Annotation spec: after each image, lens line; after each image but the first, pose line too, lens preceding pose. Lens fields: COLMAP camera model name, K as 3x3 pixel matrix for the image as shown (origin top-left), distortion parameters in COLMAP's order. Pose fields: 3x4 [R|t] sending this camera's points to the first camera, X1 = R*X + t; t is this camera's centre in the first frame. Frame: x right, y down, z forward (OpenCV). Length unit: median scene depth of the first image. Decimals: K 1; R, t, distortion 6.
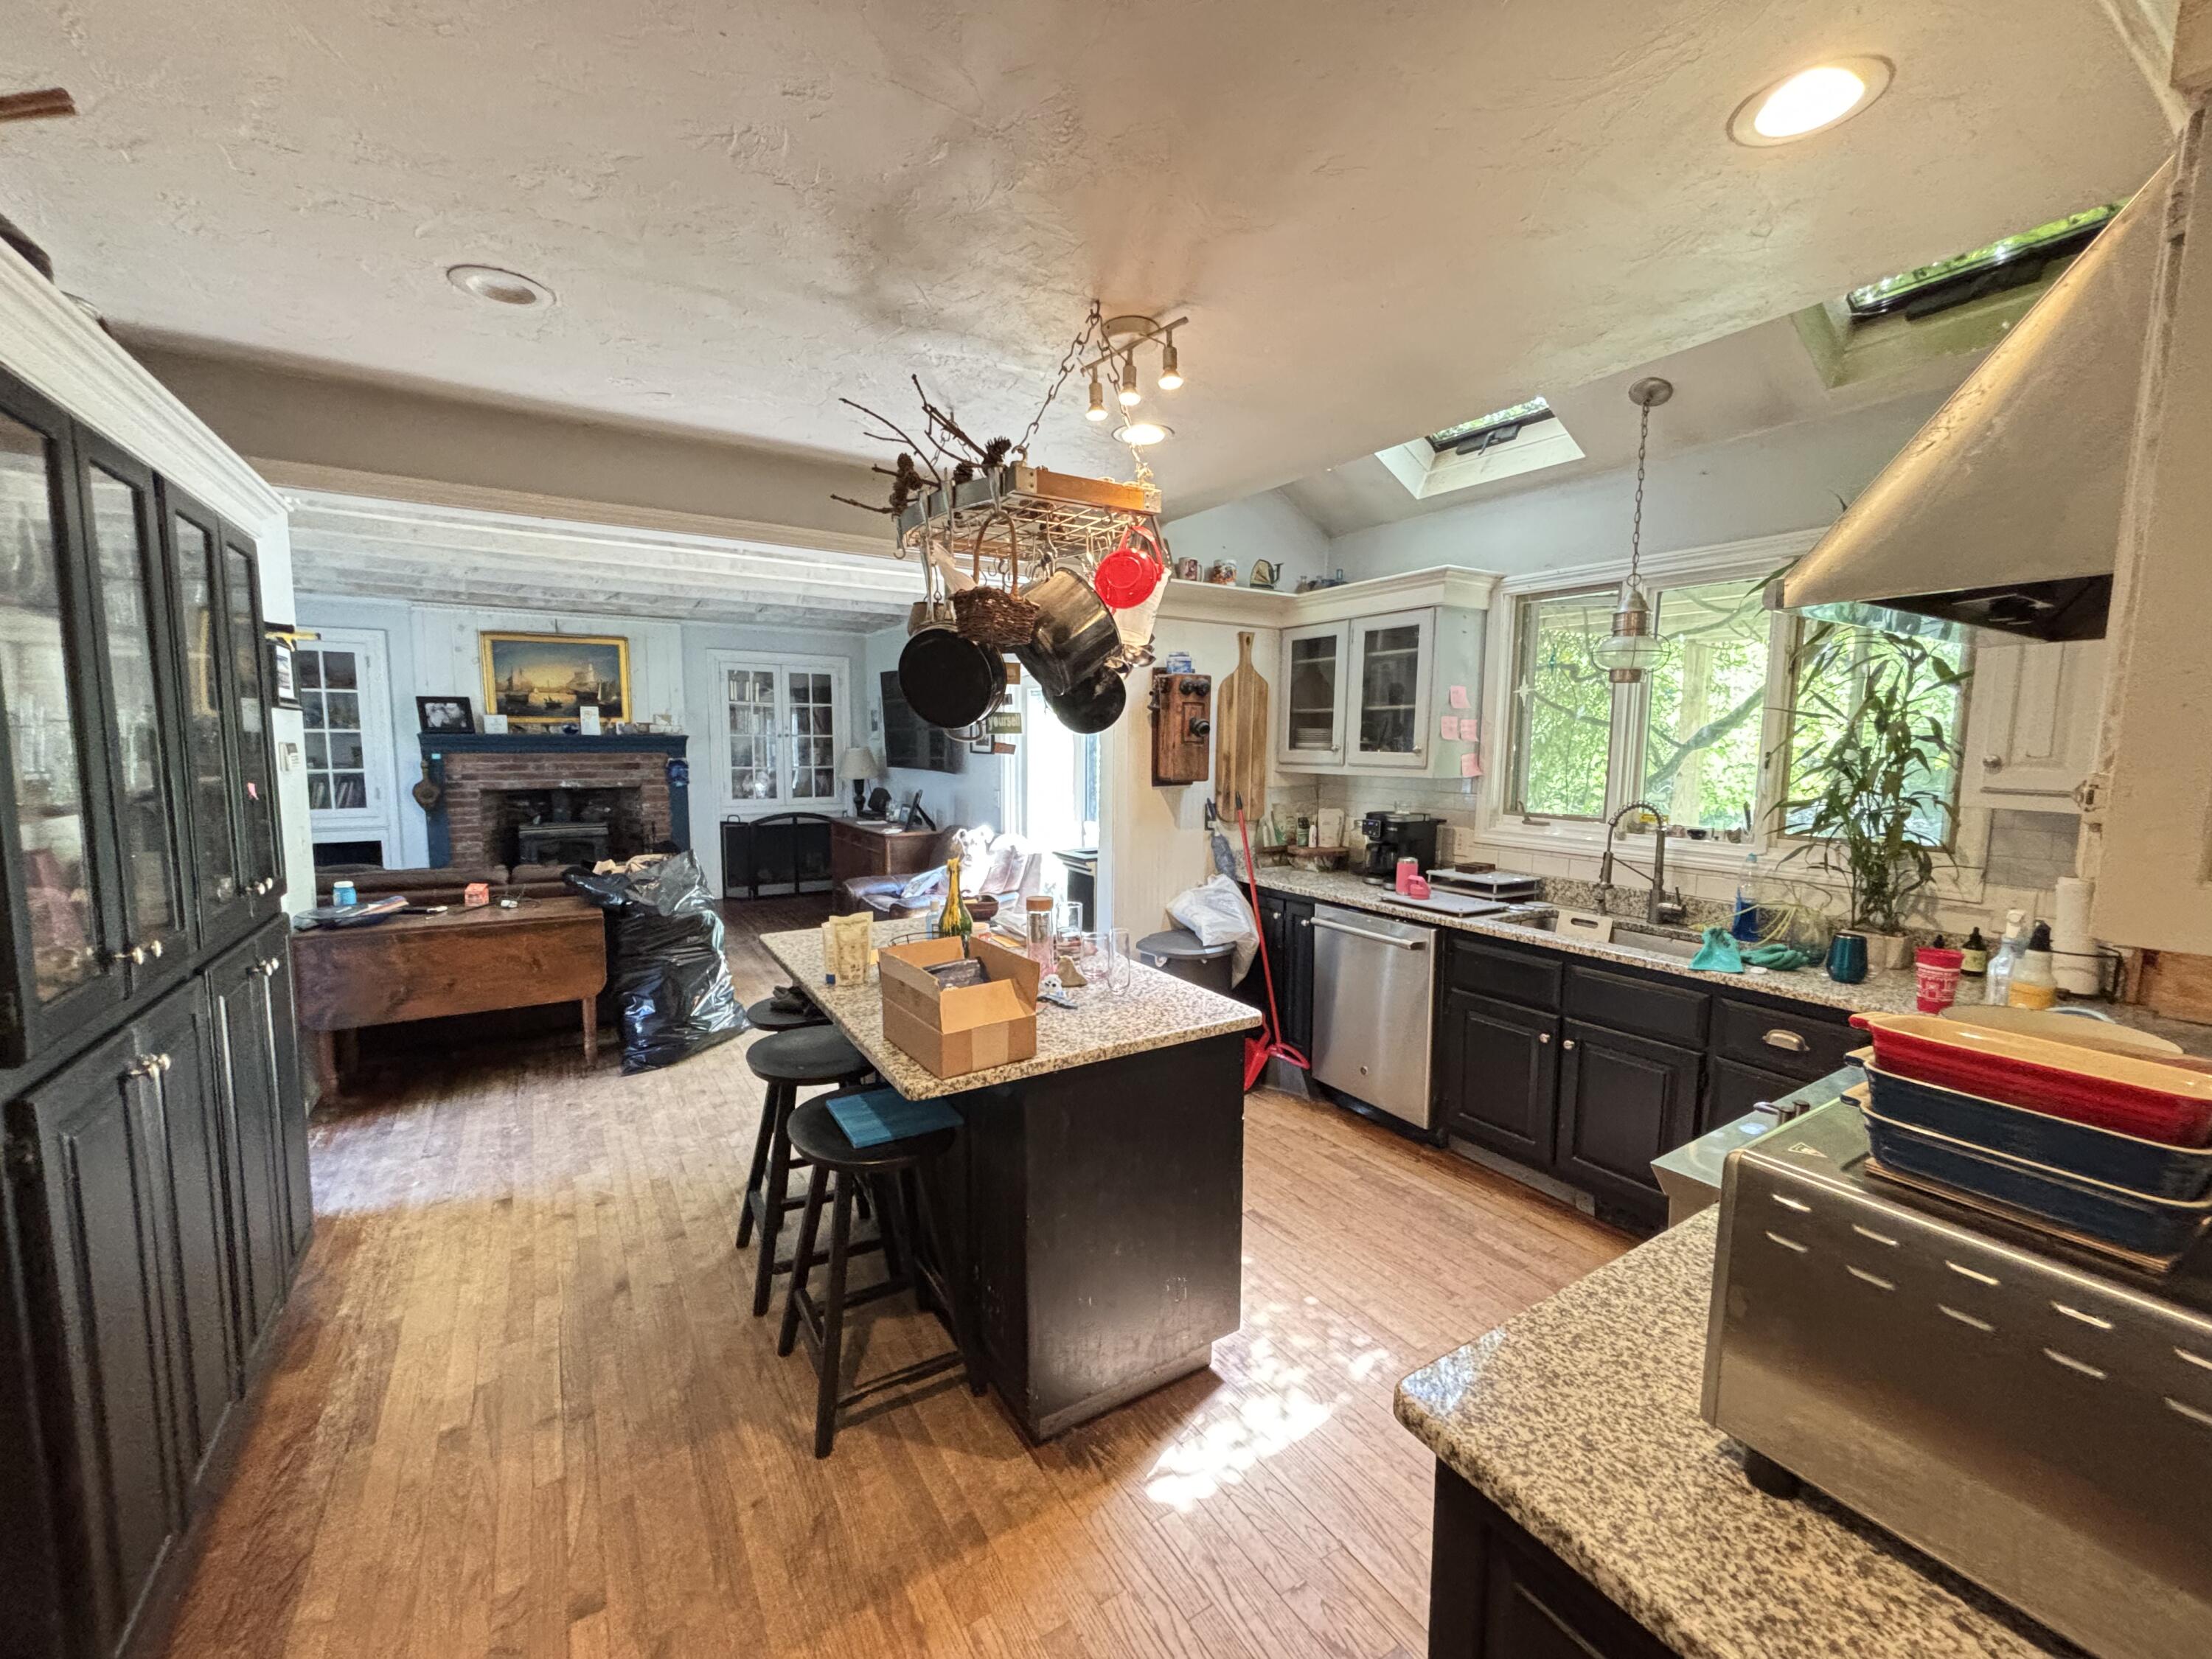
lens RADIAL K [[885.4, 0, 1103.3], [0, 885.4, 827.9], [0, 0, 1]] dist [0.001488, -0.000705]
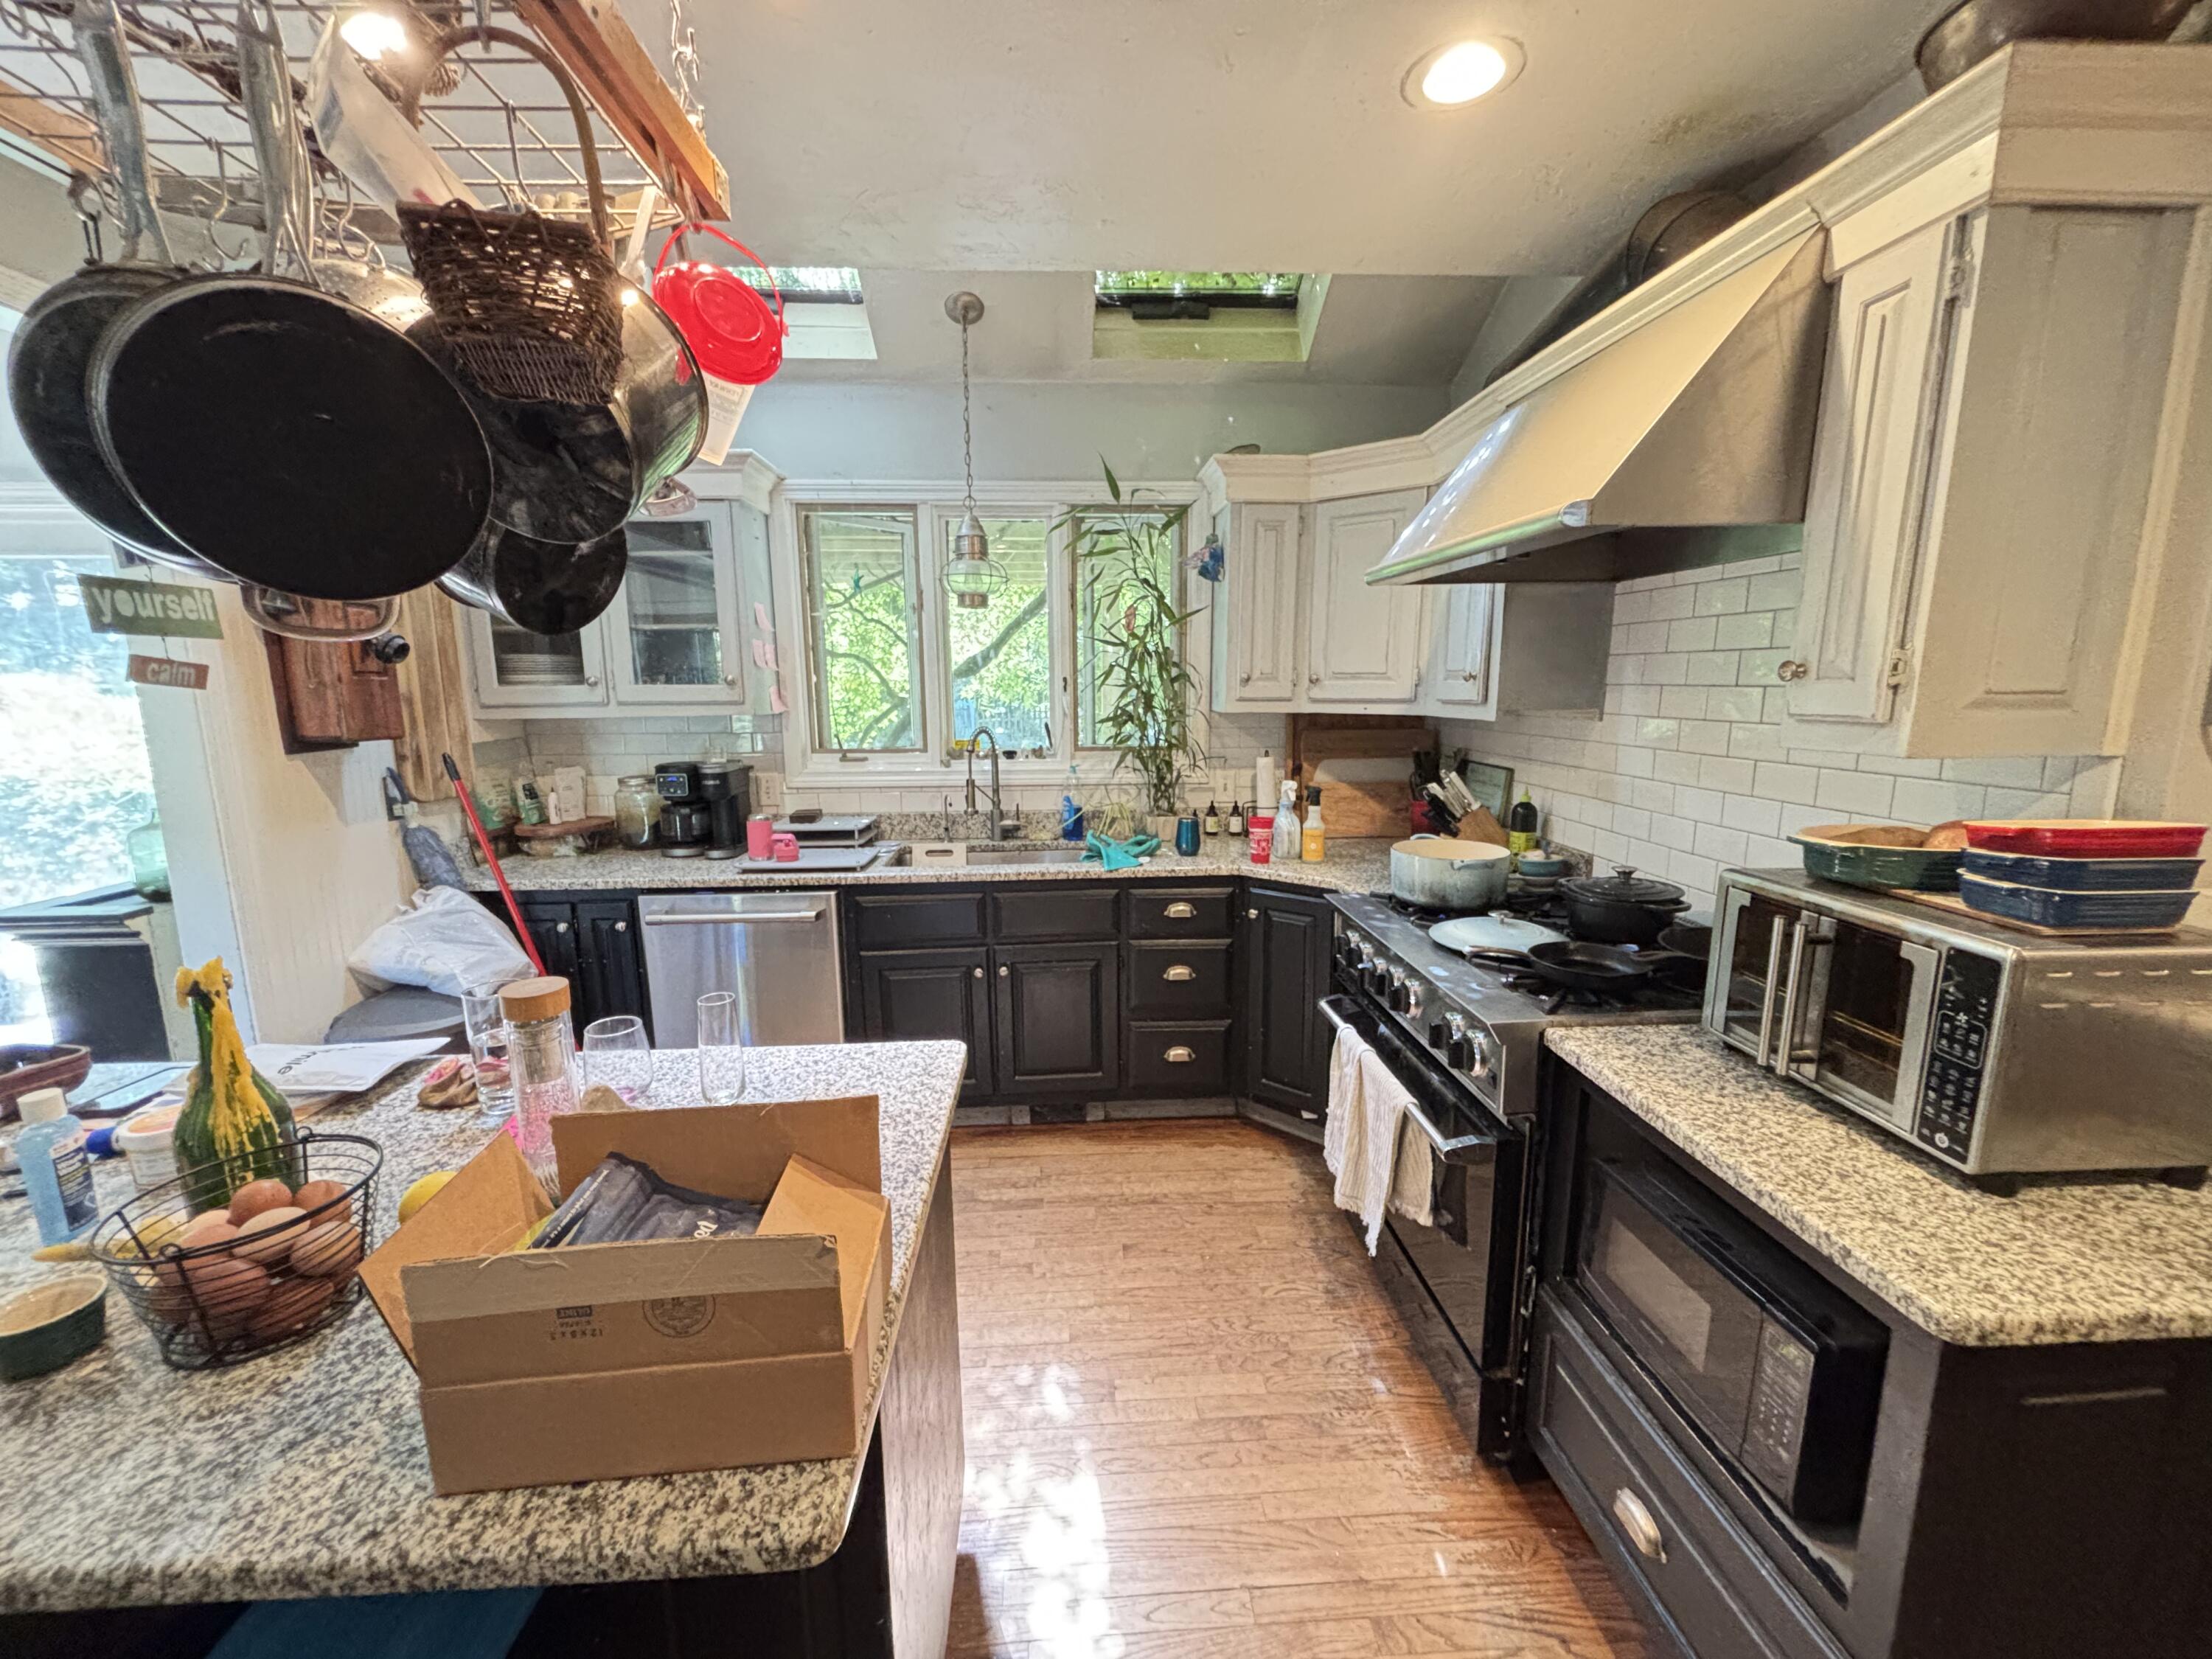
lens RADIAL K [[885.4, 0, 1102.4], [0, 885.4, 834.1], [0, 0, 1]] dist [0.001488, -0.000705]
pose [[0.479238, -0.159216, 0.863123, -0.205500], [0.100336, 0.986900, 0.126338, -0.019133], [-0.871931, 0.026057, 0.488935, 0.325448]]
